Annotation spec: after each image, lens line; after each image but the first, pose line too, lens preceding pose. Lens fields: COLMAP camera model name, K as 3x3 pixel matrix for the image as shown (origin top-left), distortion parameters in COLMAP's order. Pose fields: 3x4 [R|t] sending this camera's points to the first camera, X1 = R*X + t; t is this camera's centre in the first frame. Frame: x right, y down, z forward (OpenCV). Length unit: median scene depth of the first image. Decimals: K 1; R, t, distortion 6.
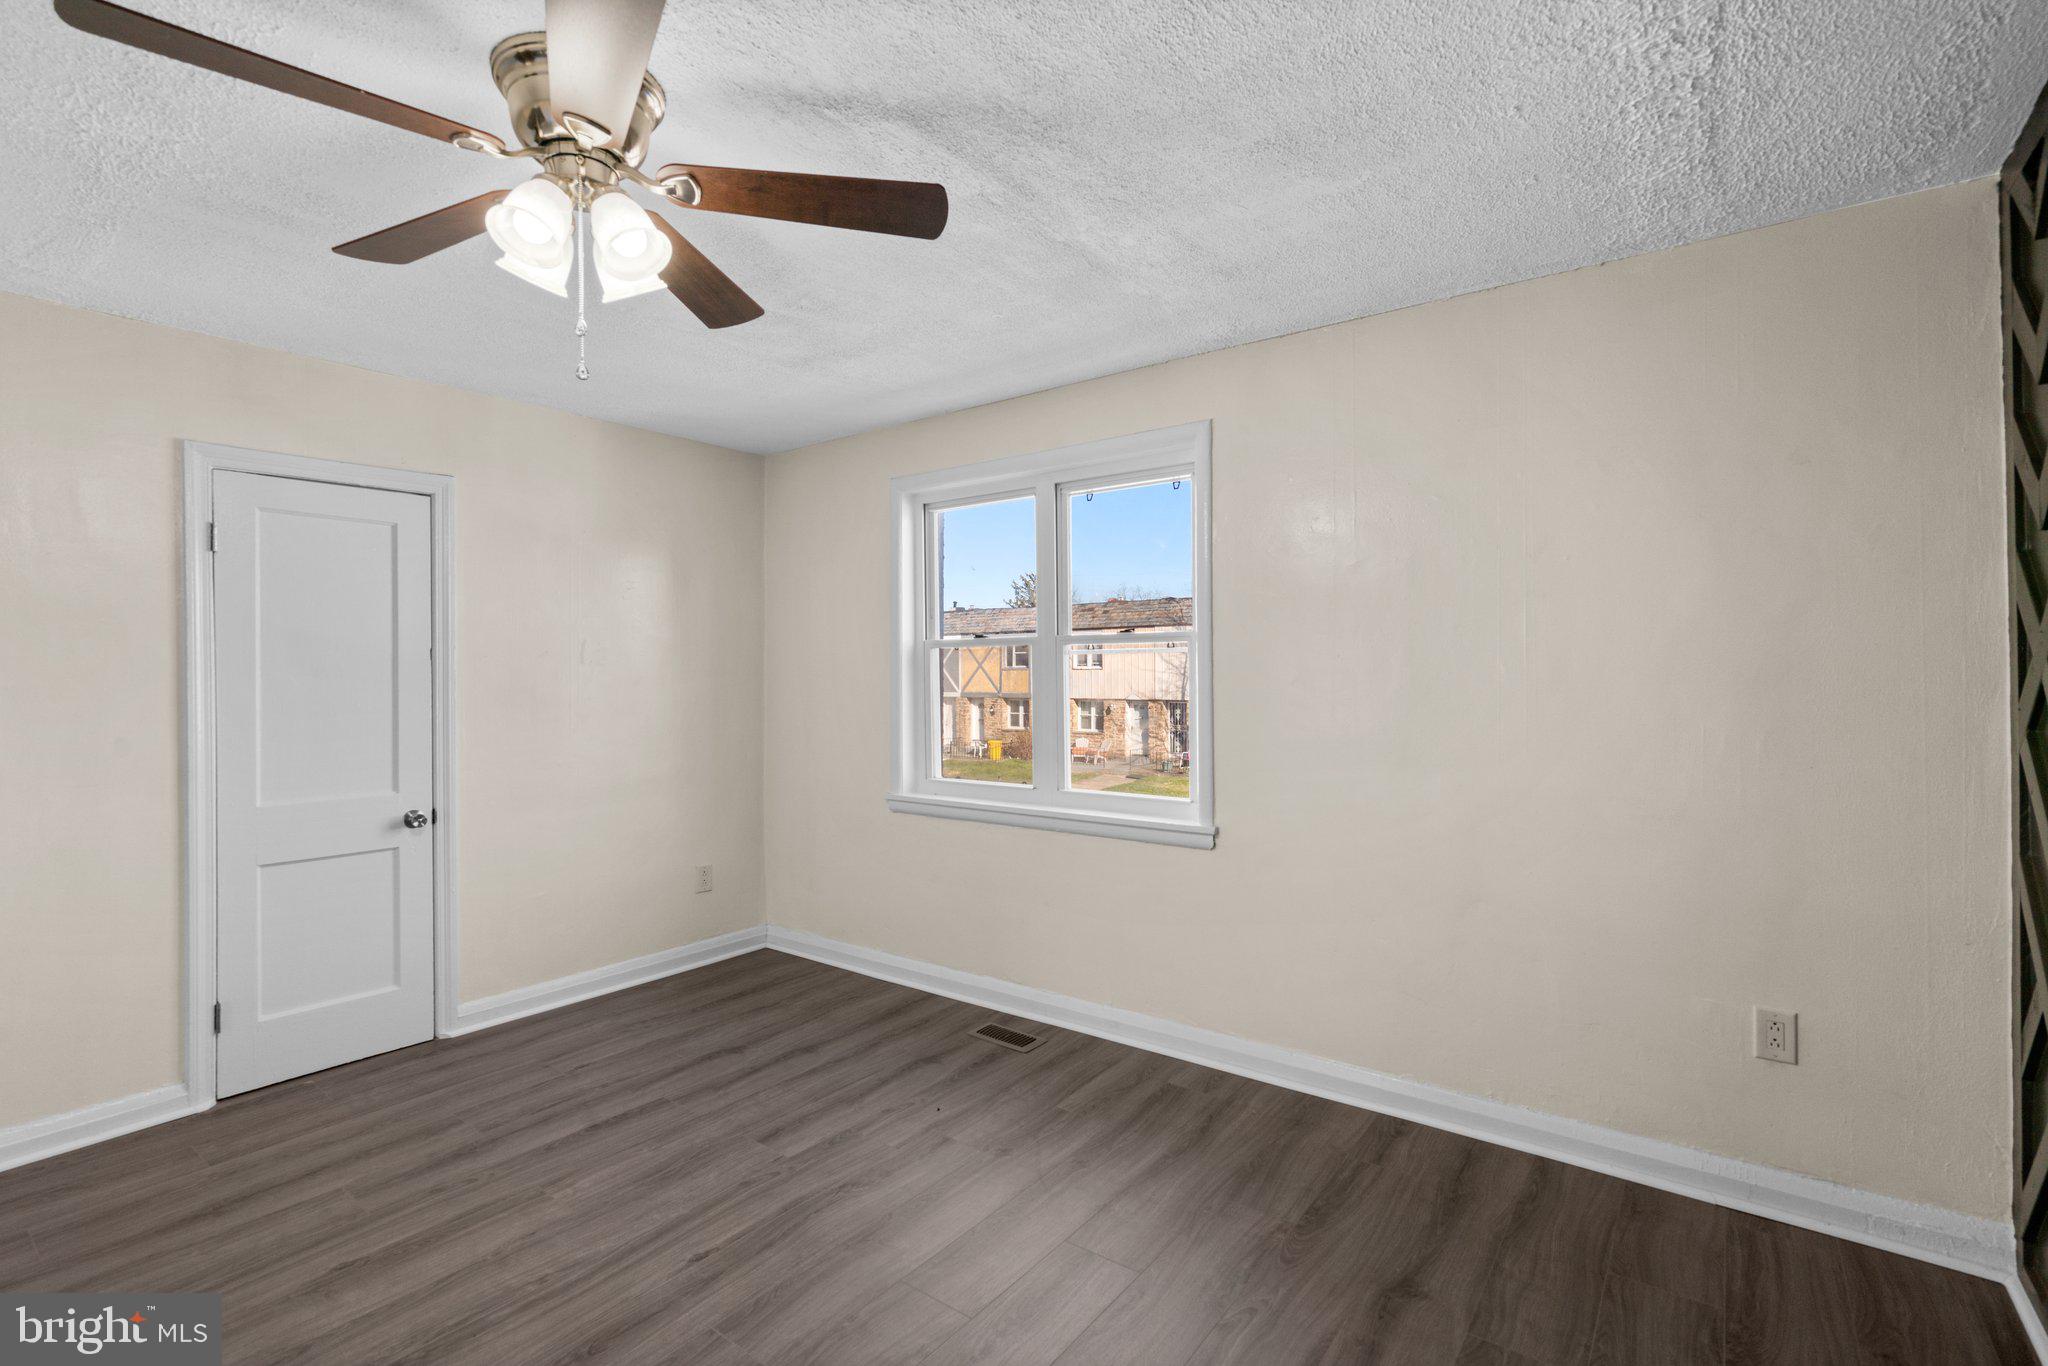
lens RADIAL K [[928.1, 0, 1019.5], [0, 928.1, 676.7], [0, 0, 1]] dist [-0.007343, 0.004429]
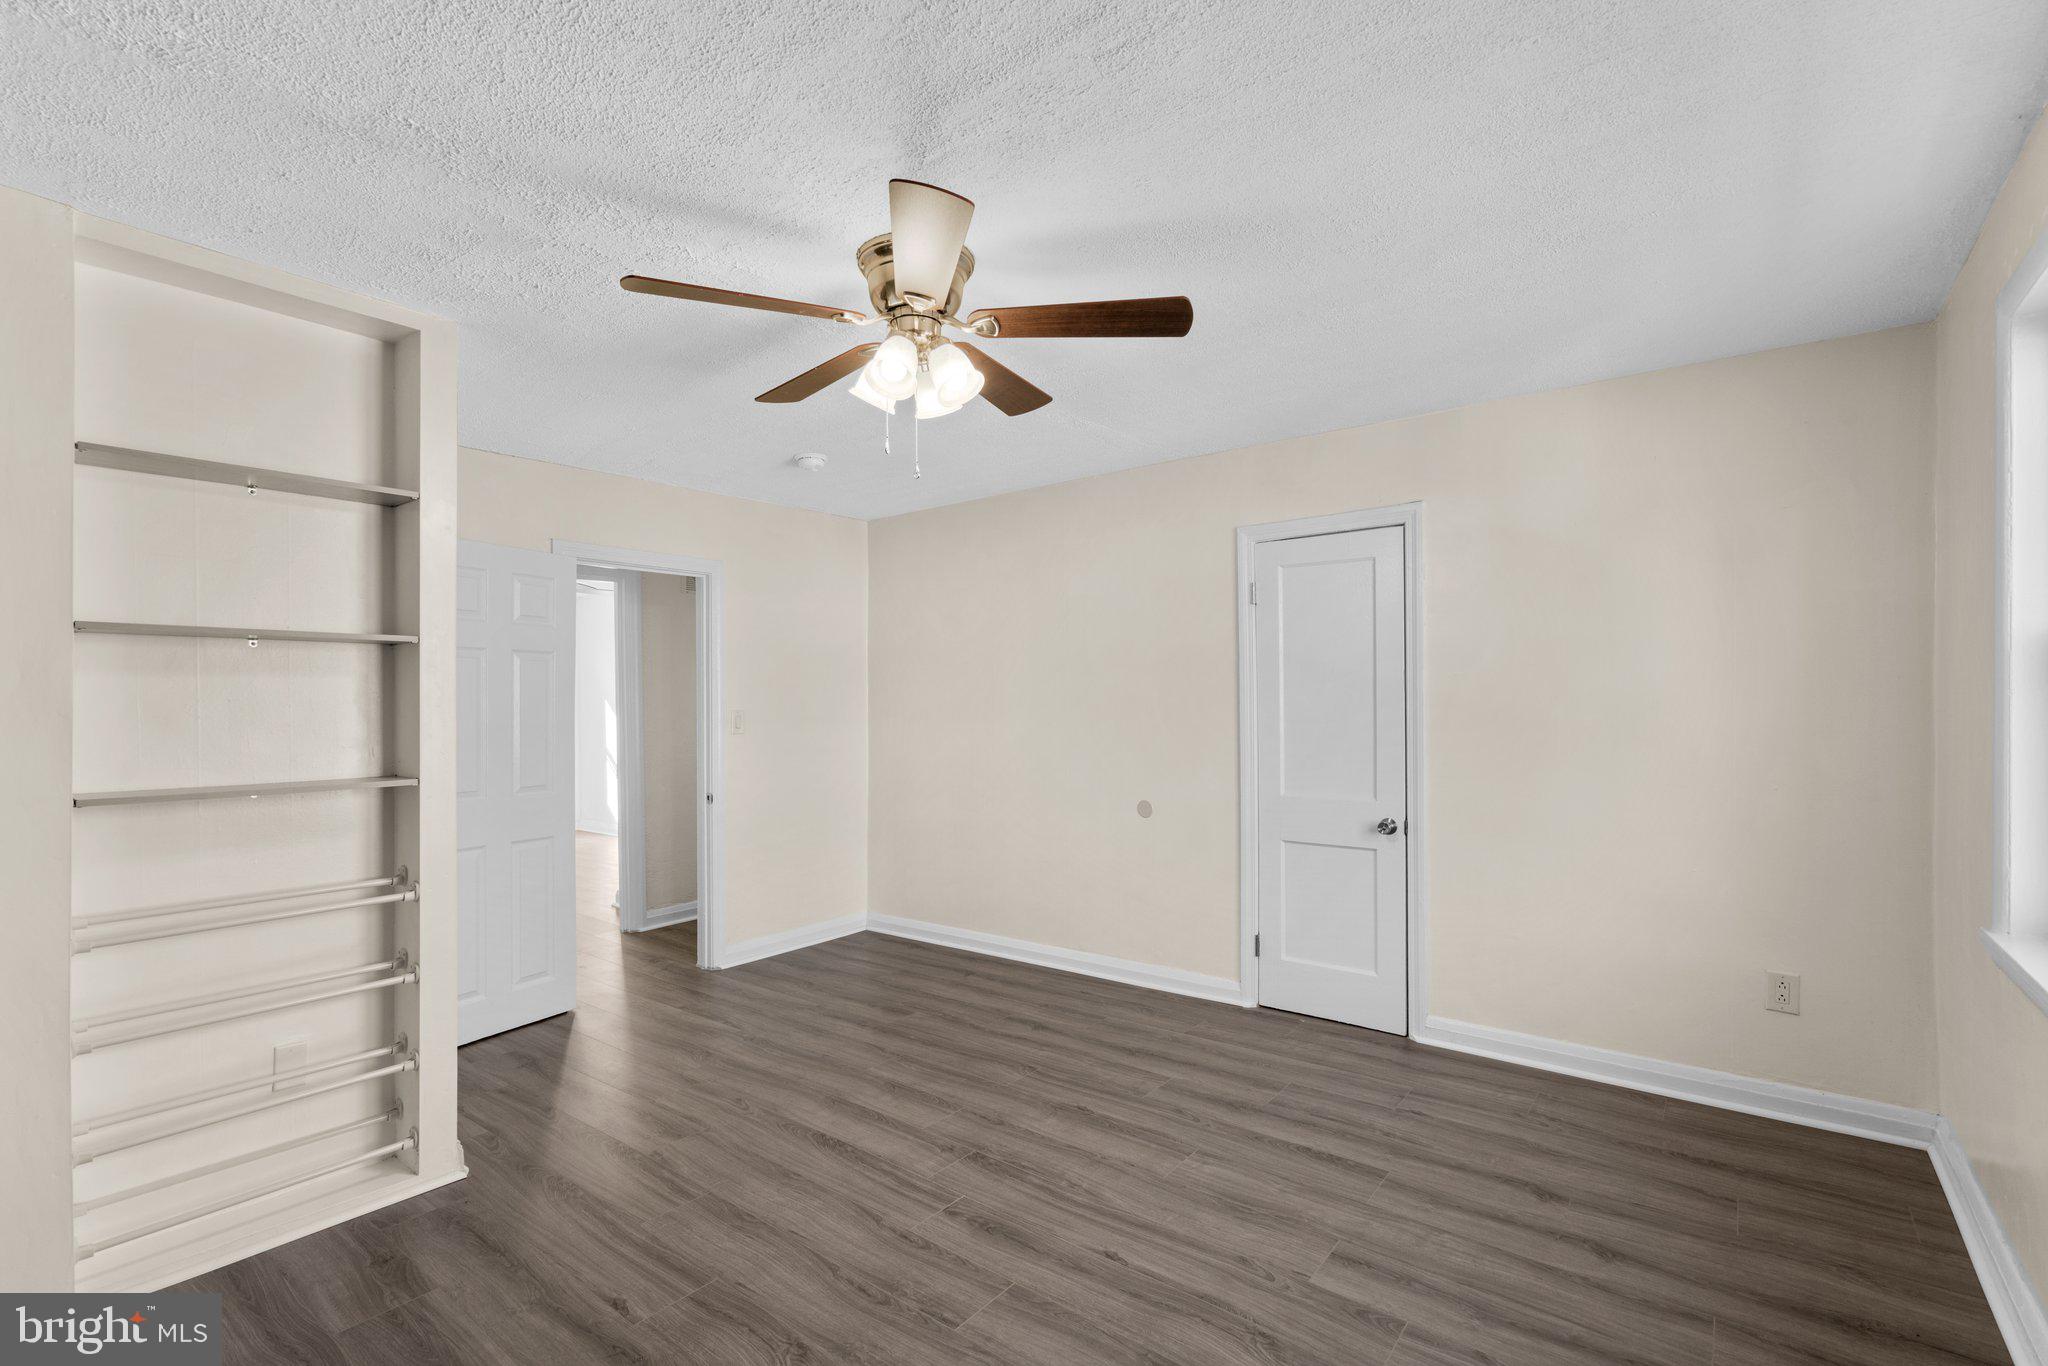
lens RADIAL K [[928.1, 0, 1015.7], [0, 928.1, 699.2], [0, 0, 1]] dist [-0.007343, 0.004429]
pose [[-0.019475, 0.006308, -0.999790, 0.517567], [0.005278, 0.999967, 0.006206, -0.005404], [0.999796, -0.005156, -0.019508, 0.680920]]
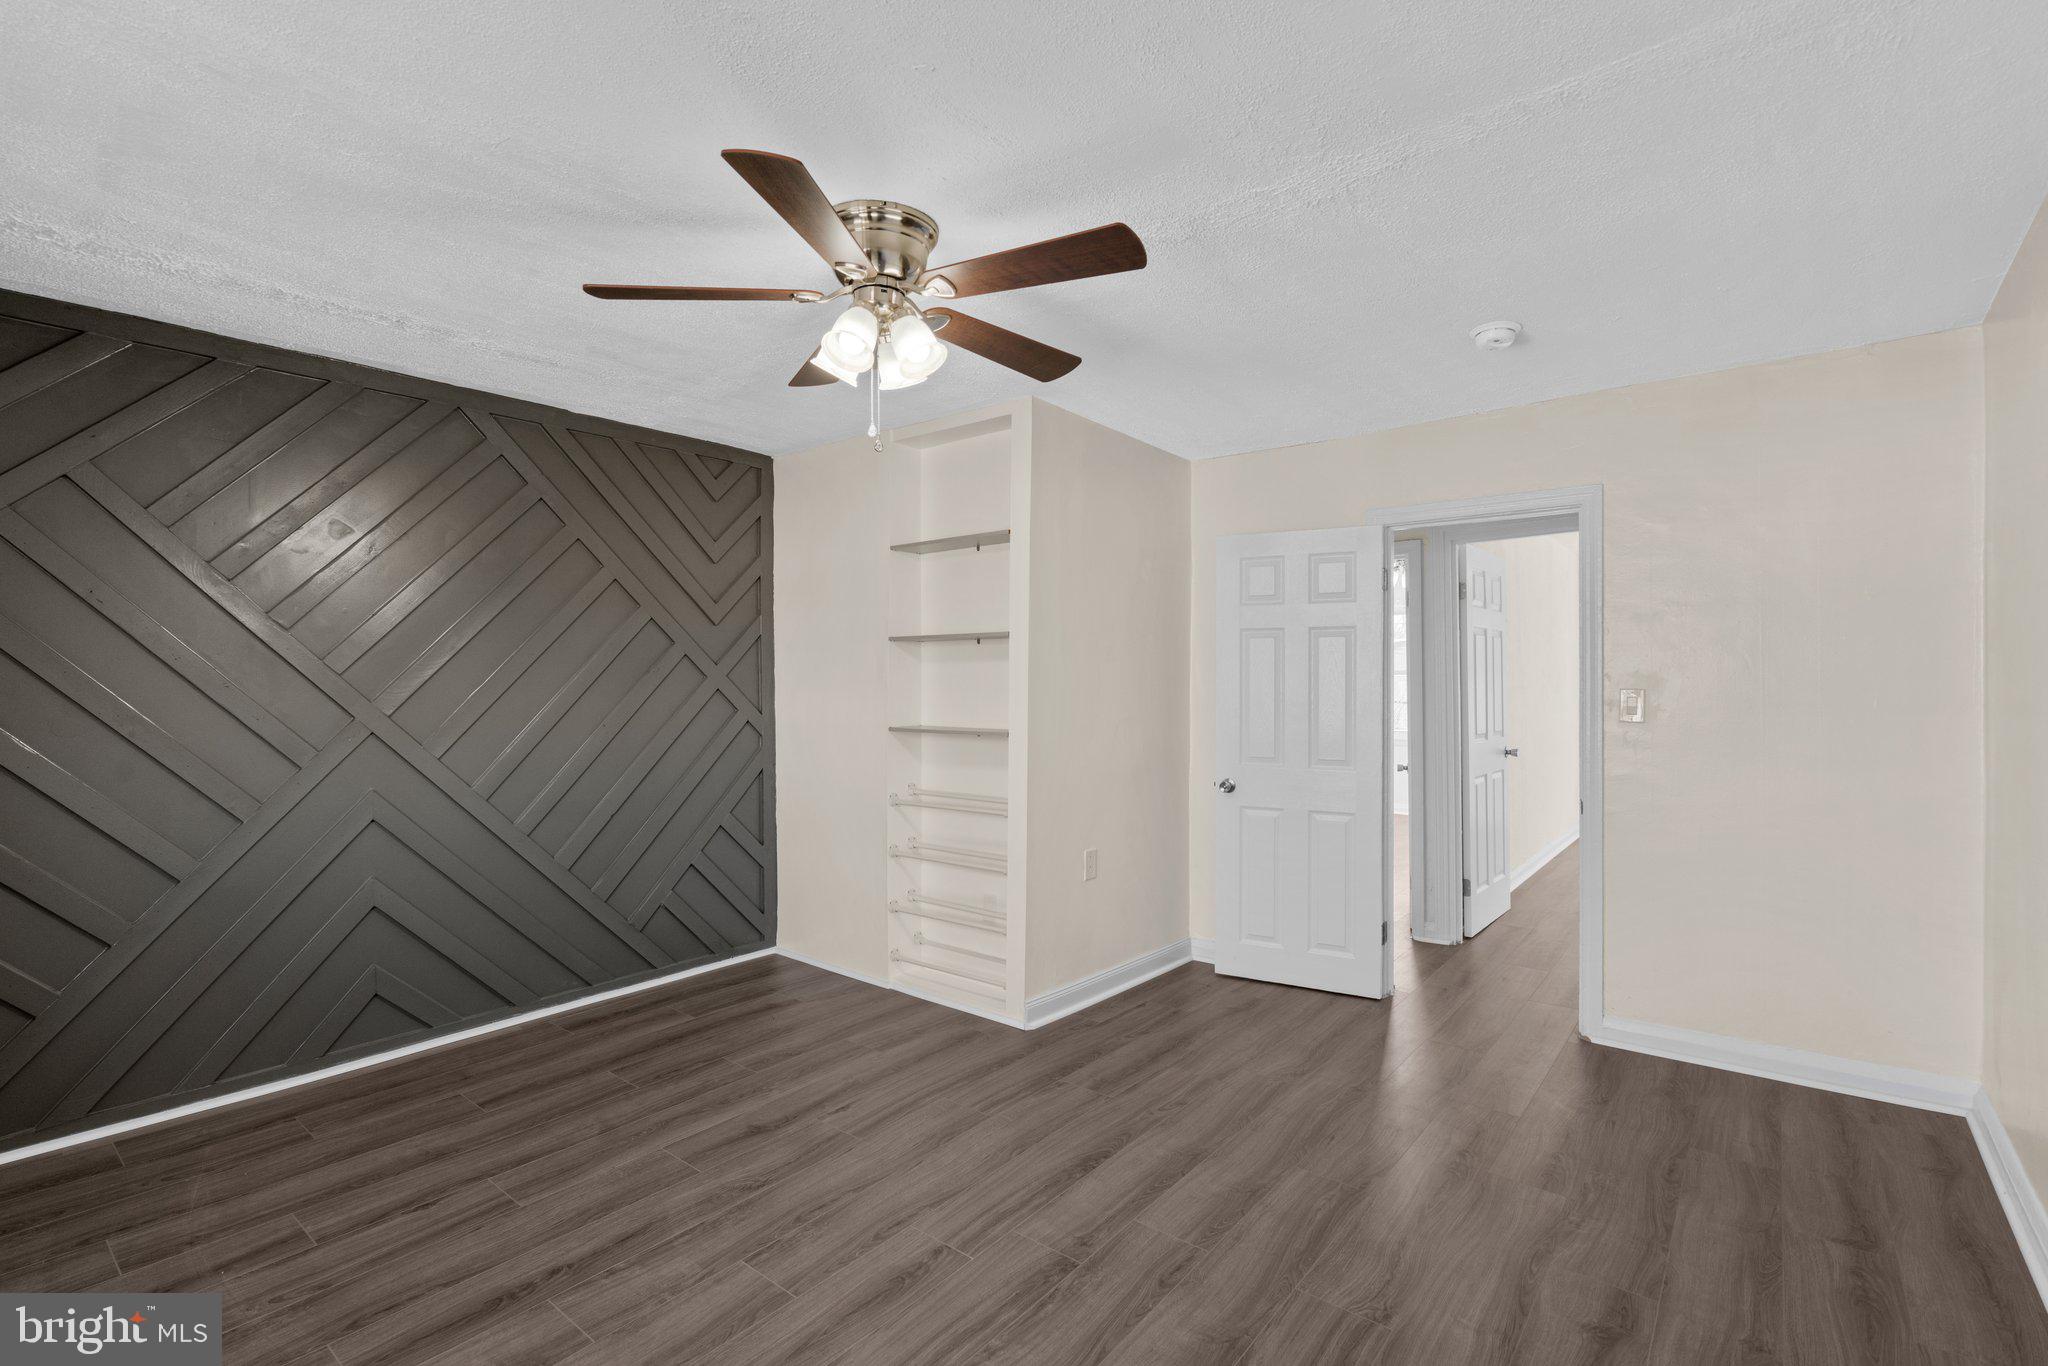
lens RADIAL K [[928.1, 0, 1027.2], [0, 928.1, 676.2], [0, 0, 1]] dist [-0.007343, 0.004429]
pose [[-0.999616, 0.008178, 0.026485, -0.416330], [0.007977, 0.999939, -0.007669, 0.004257], [-0.026546, -0.007455, -0.999620, 1.359719]]
